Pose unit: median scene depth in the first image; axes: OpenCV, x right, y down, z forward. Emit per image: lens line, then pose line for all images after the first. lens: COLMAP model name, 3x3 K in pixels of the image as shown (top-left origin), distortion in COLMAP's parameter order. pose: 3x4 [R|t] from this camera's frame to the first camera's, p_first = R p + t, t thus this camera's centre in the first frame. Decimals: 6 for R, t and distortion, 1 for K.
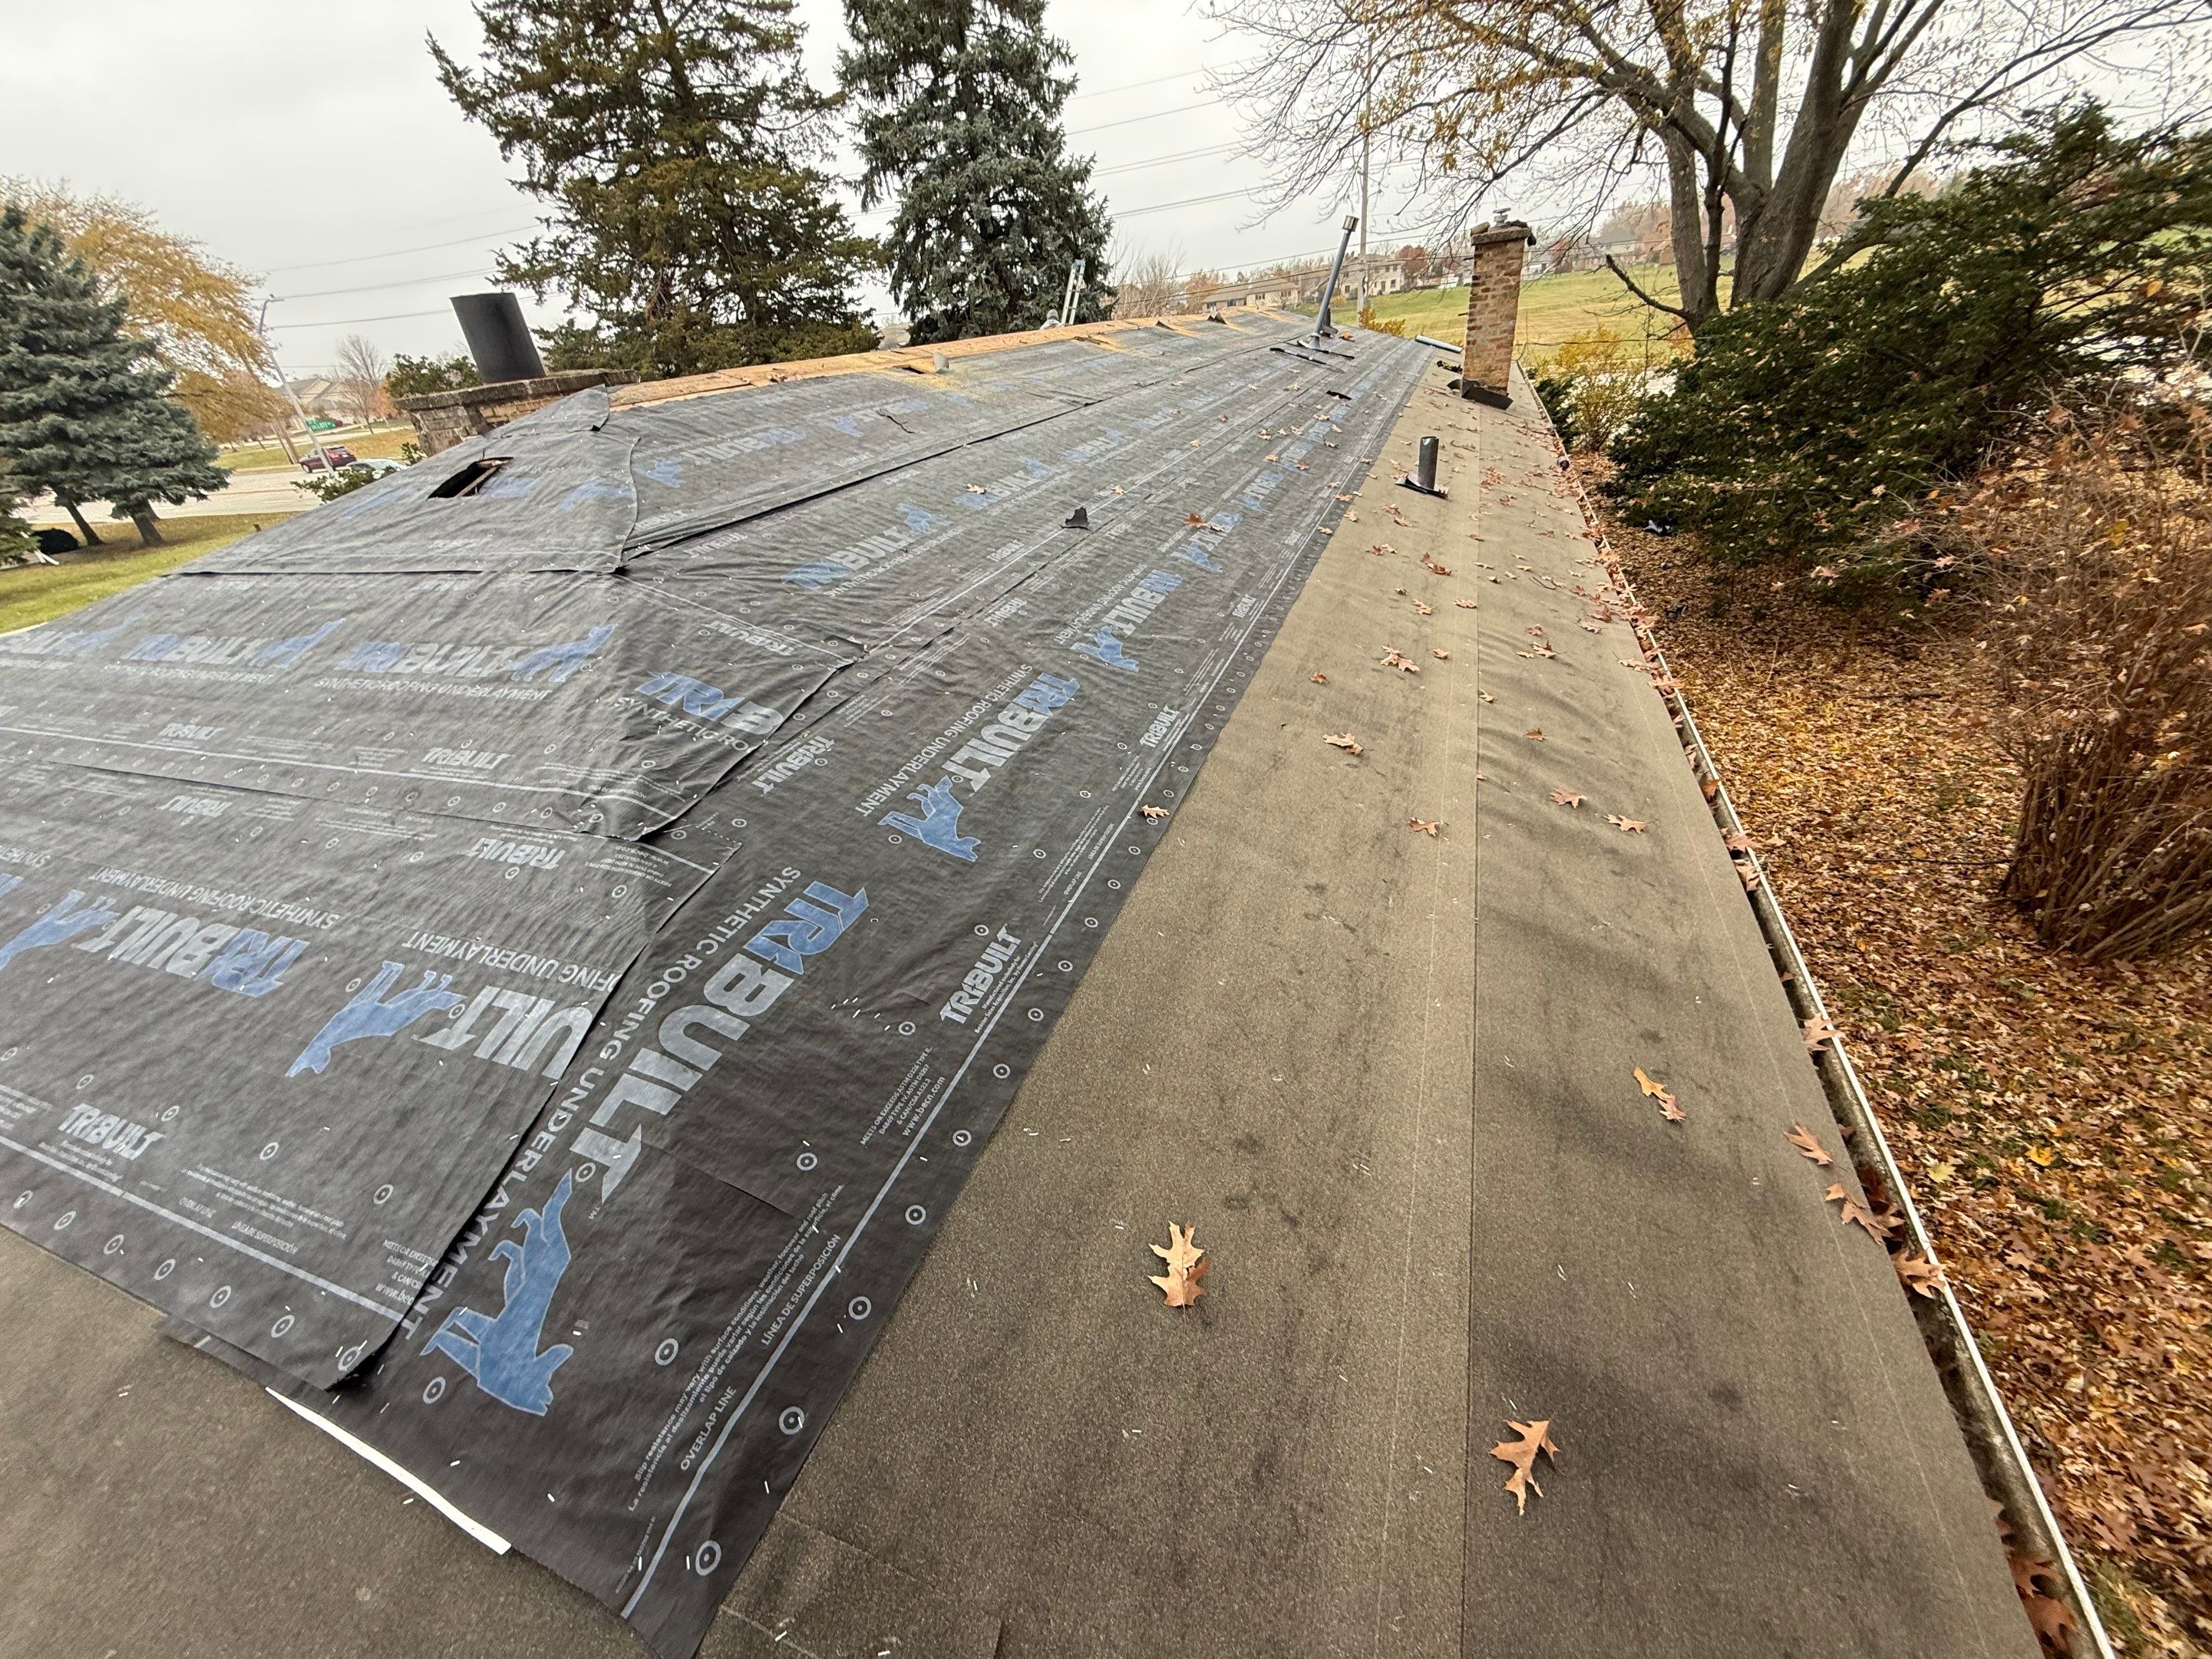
lens RADIAL K [[873.2, 0, 1098.4], [0, 873.2, 829.6], [0, 0, 1]] dist [0.006993, -0.003201]
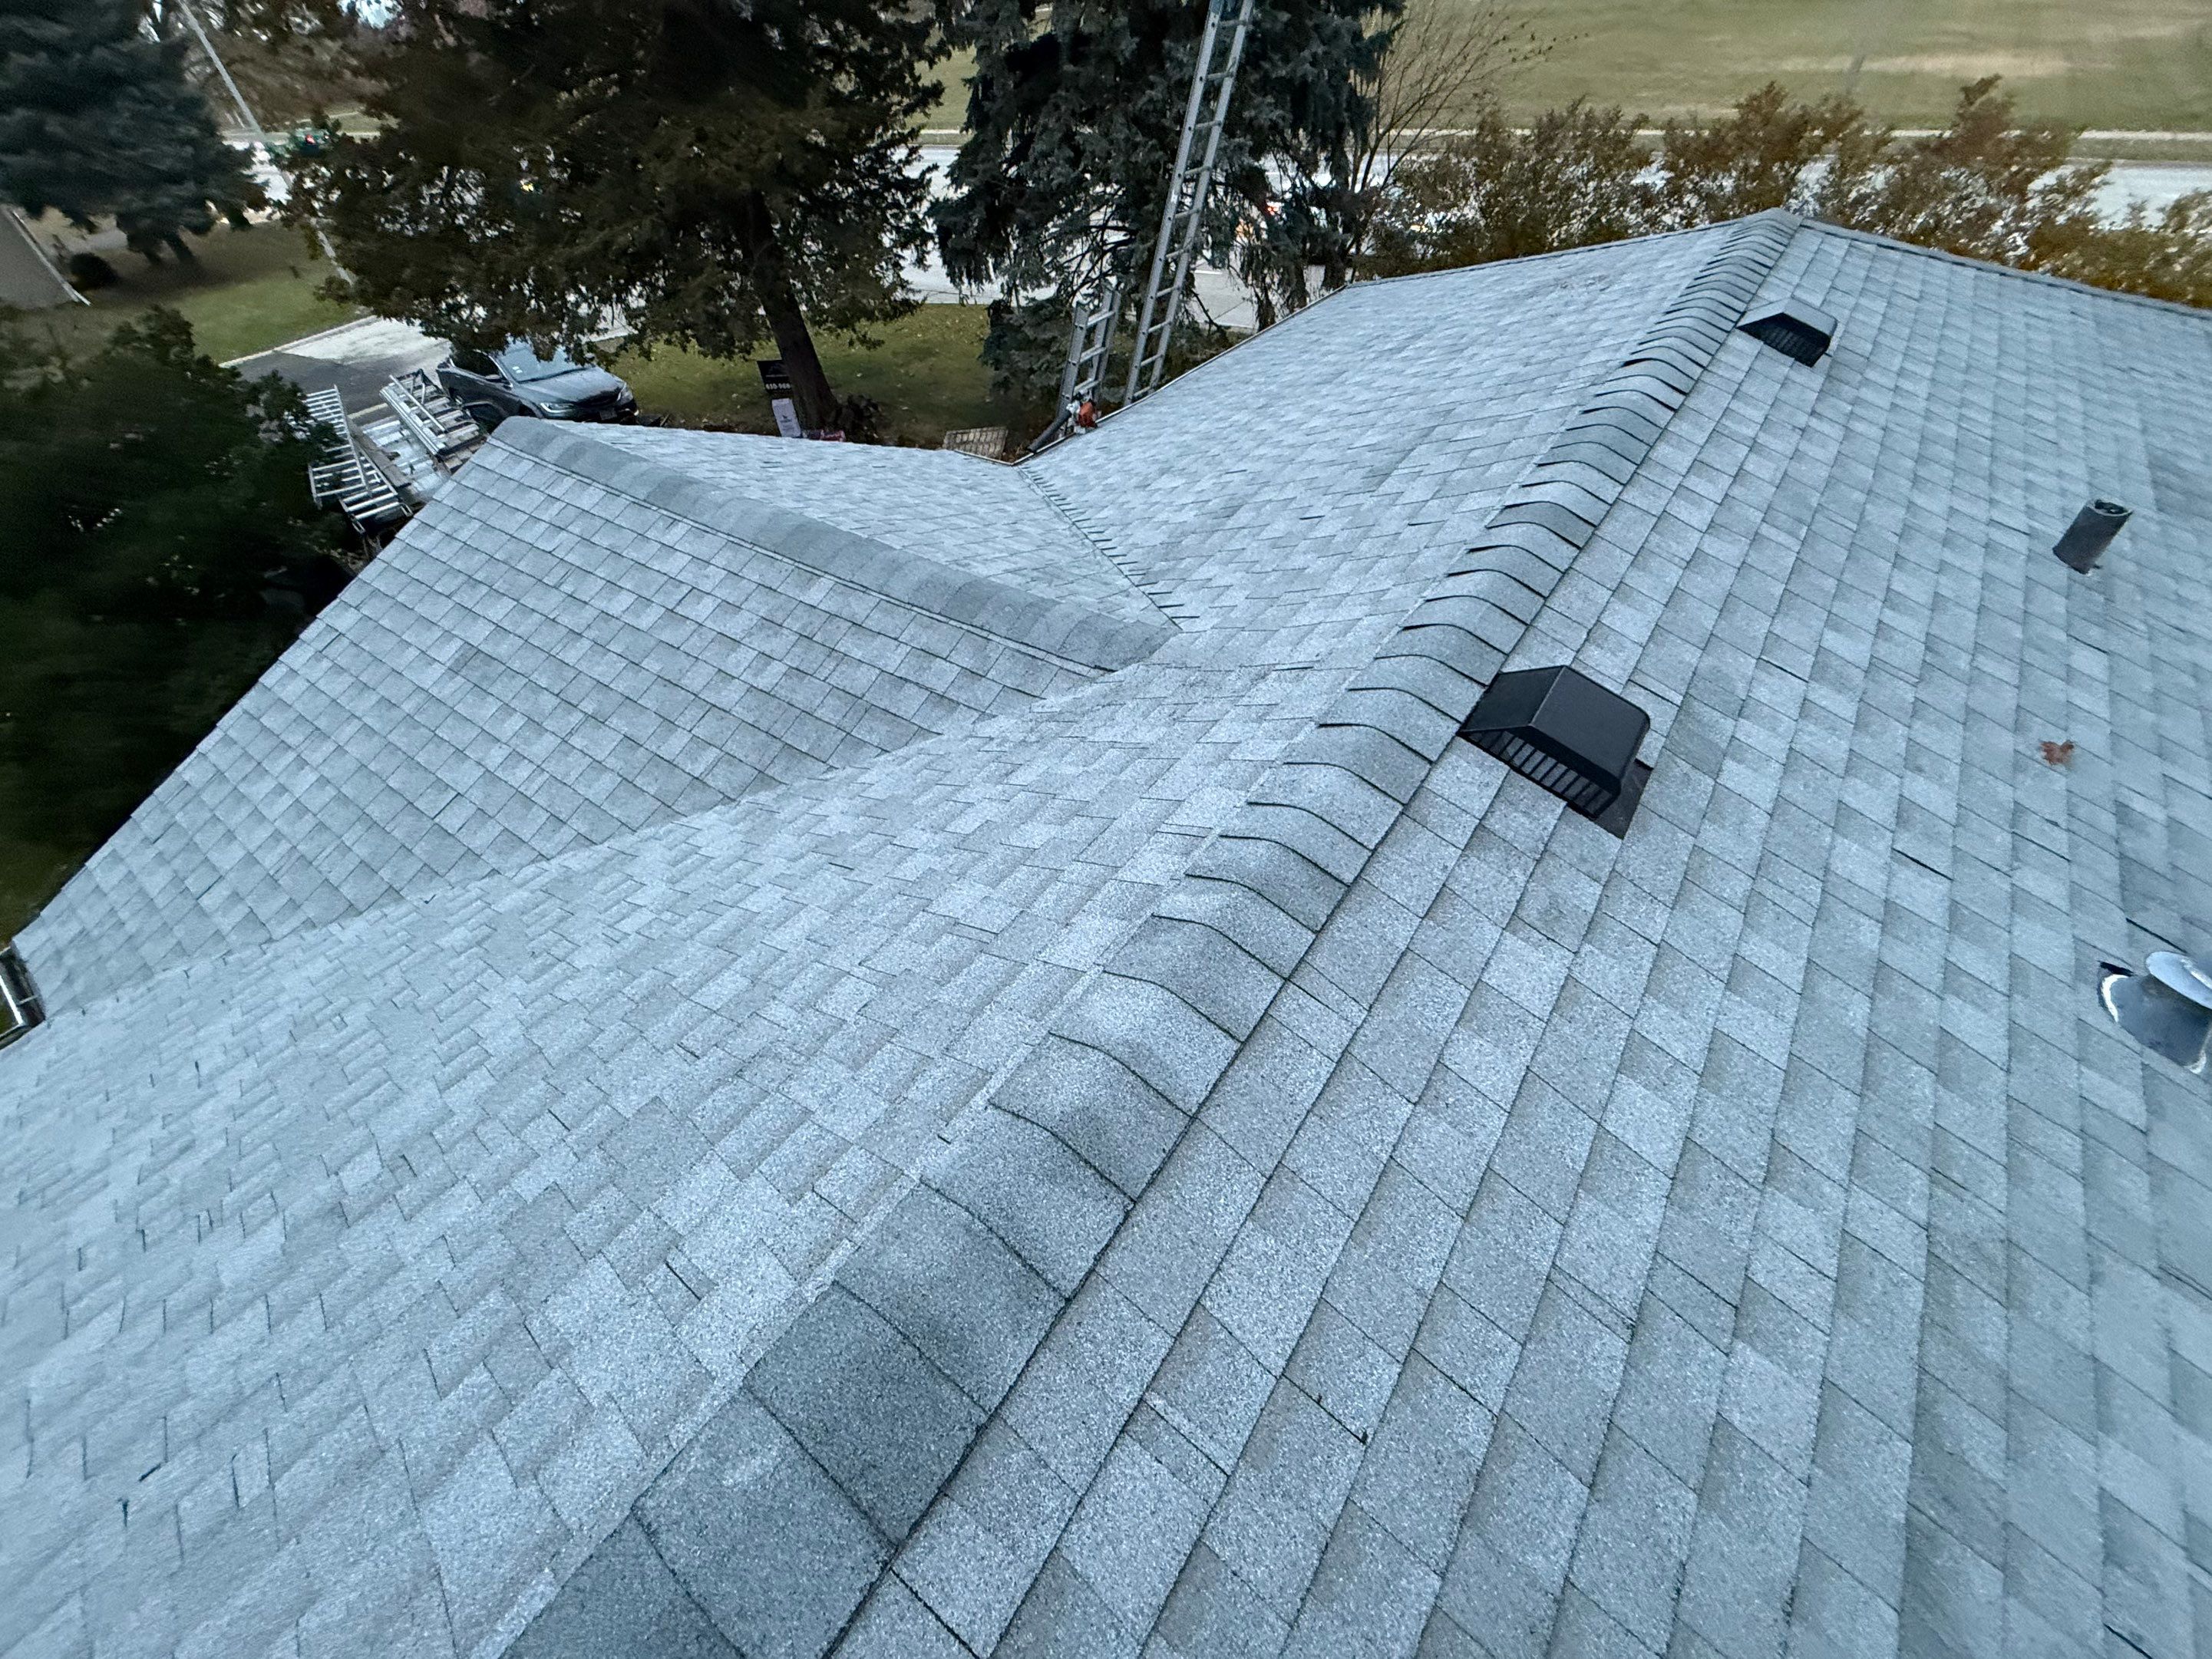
lens RADIAL K [[880.2, 0, 1097.7], [0, 880.2, 828.9], [0, 0, 1]] dist [0.000004, -0.000509]
pose [[0.962104, 0.208482, -0.175761, 0.042800], [-0.154169, 0.947533, 0.280023, -0.315771], [0.224919, -0.242315, 0.943766, 0.425239]]
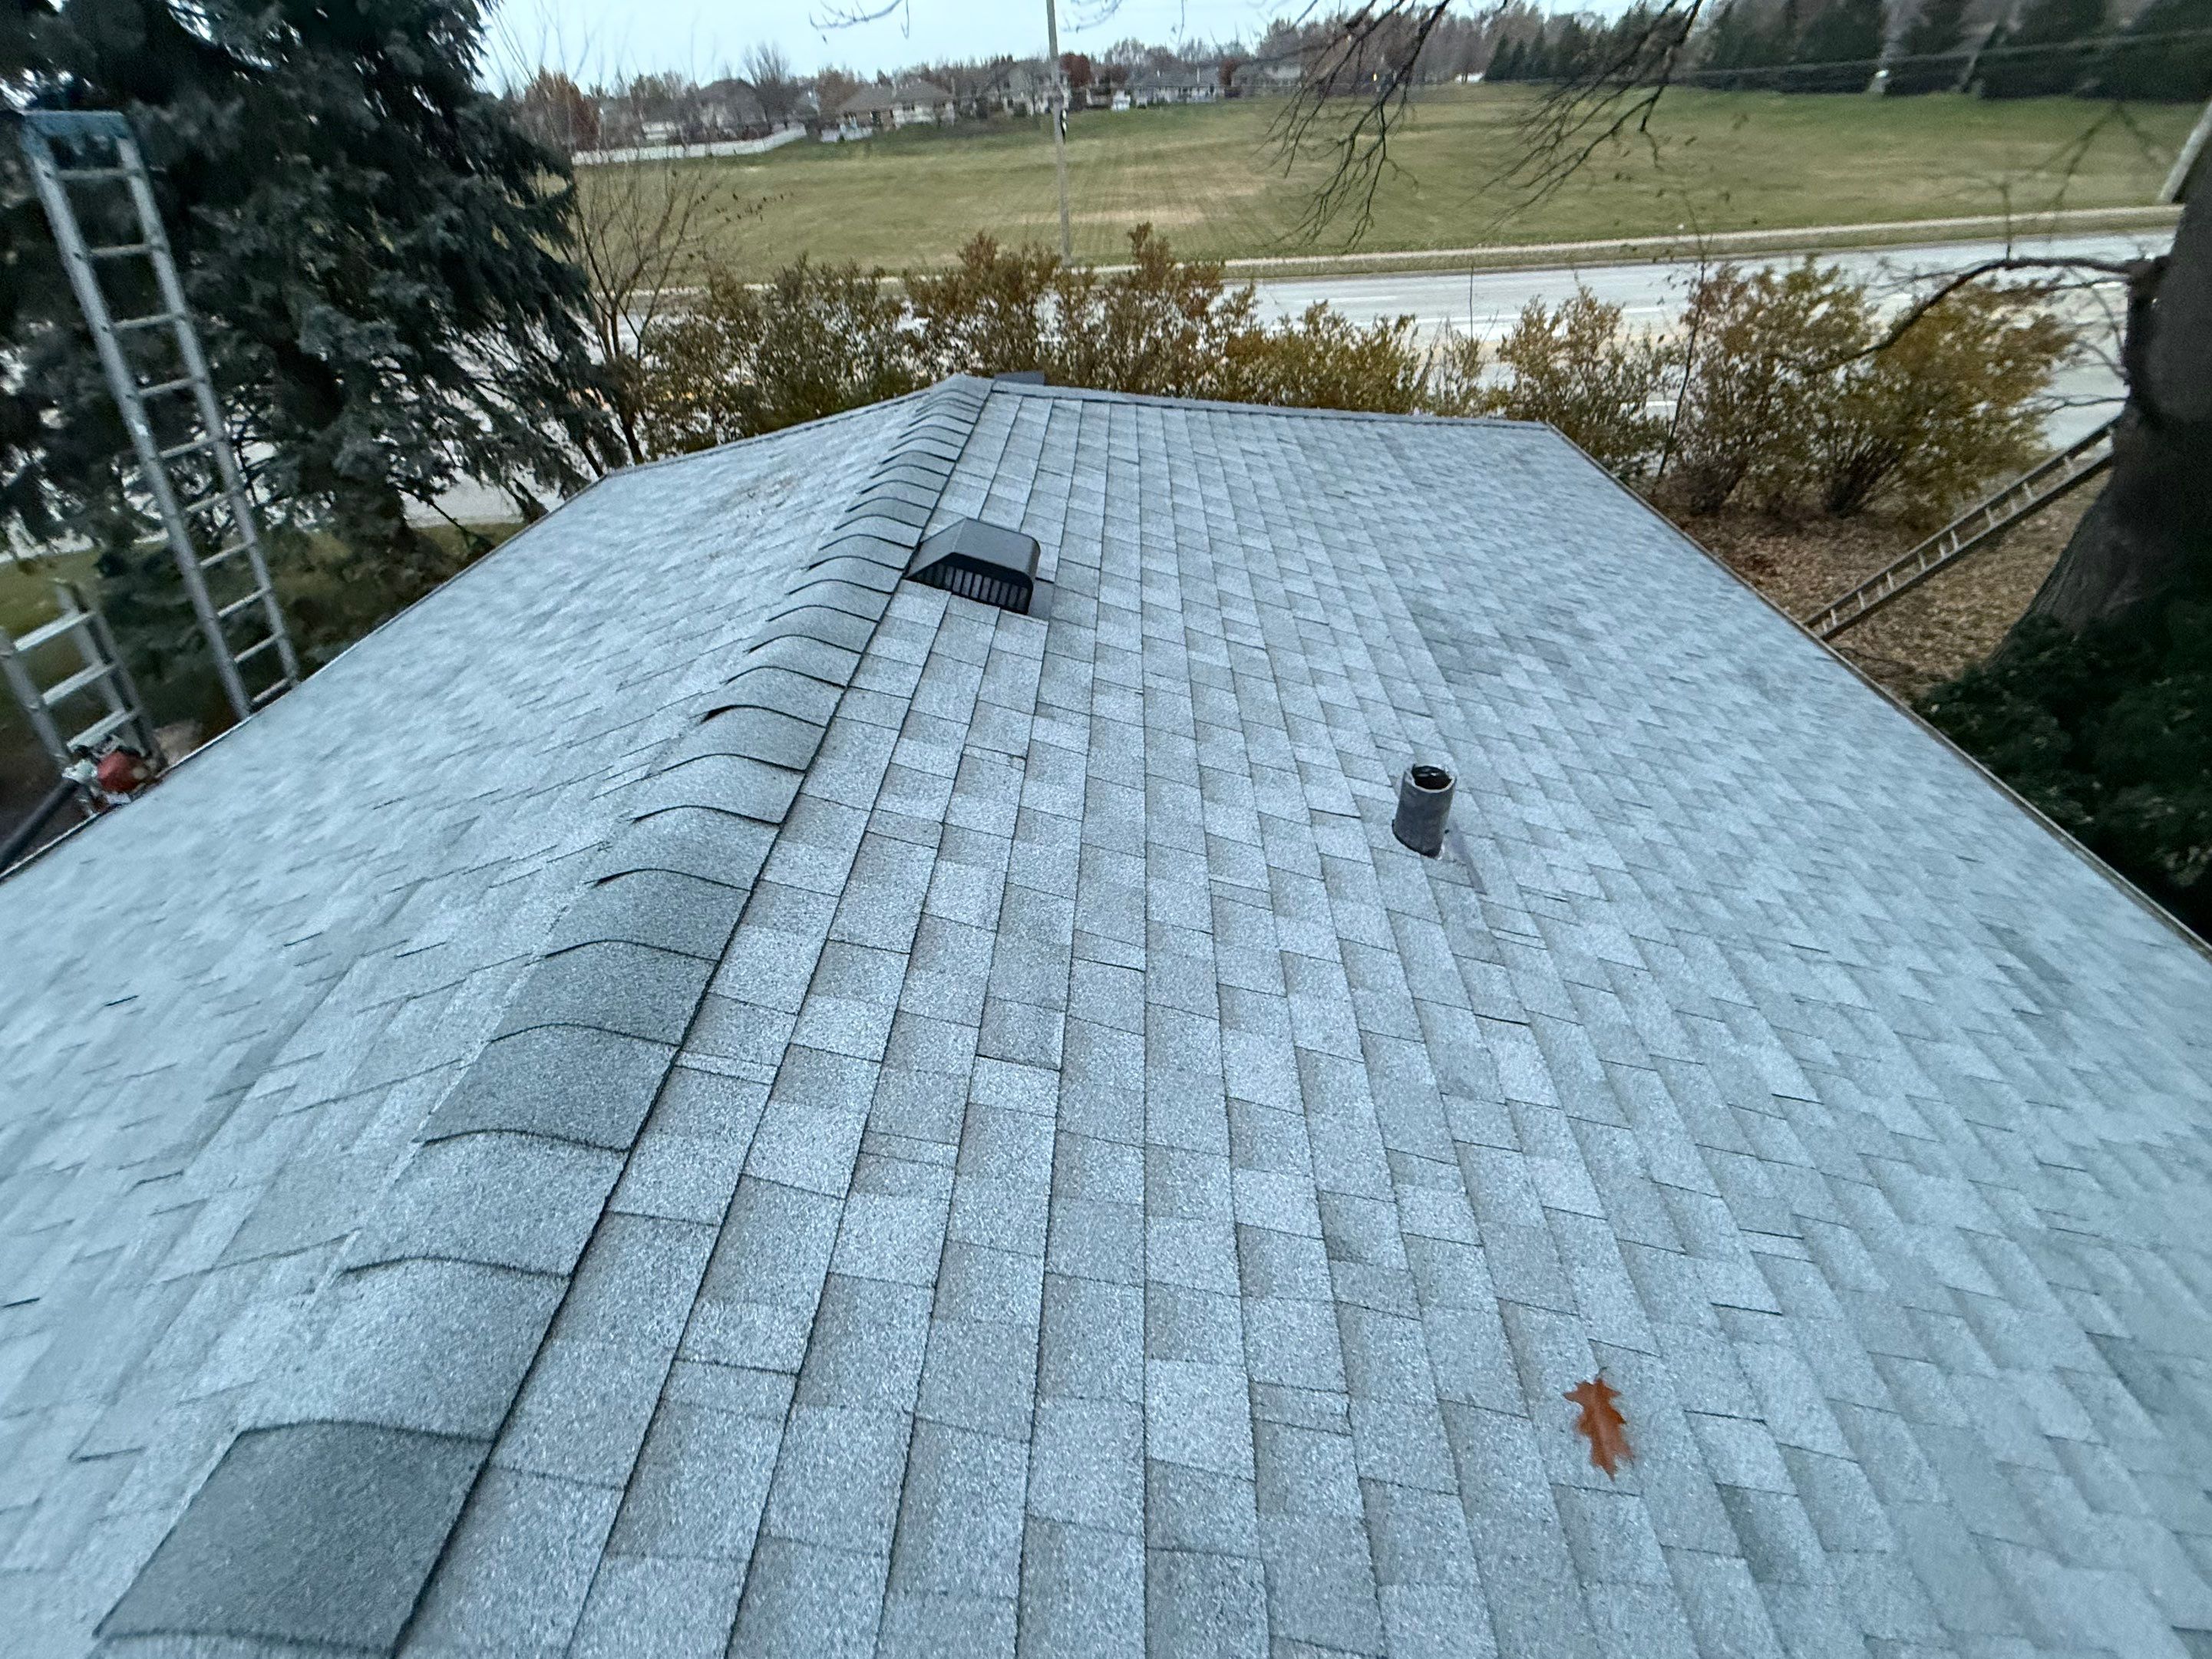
lens RADIAL K [[897.6, 0, 1106.0], [0, 897.6, 829.5], [0, 0, 1]] dist [0.000379, 0.000463]
pose [[0.946037, -0.161717, 0.280825, 0.097186], [0.122355, 0.980691, 0.152557, -0.361101], [-0.300074, -0.109964, 0.947557, 0.517456]]
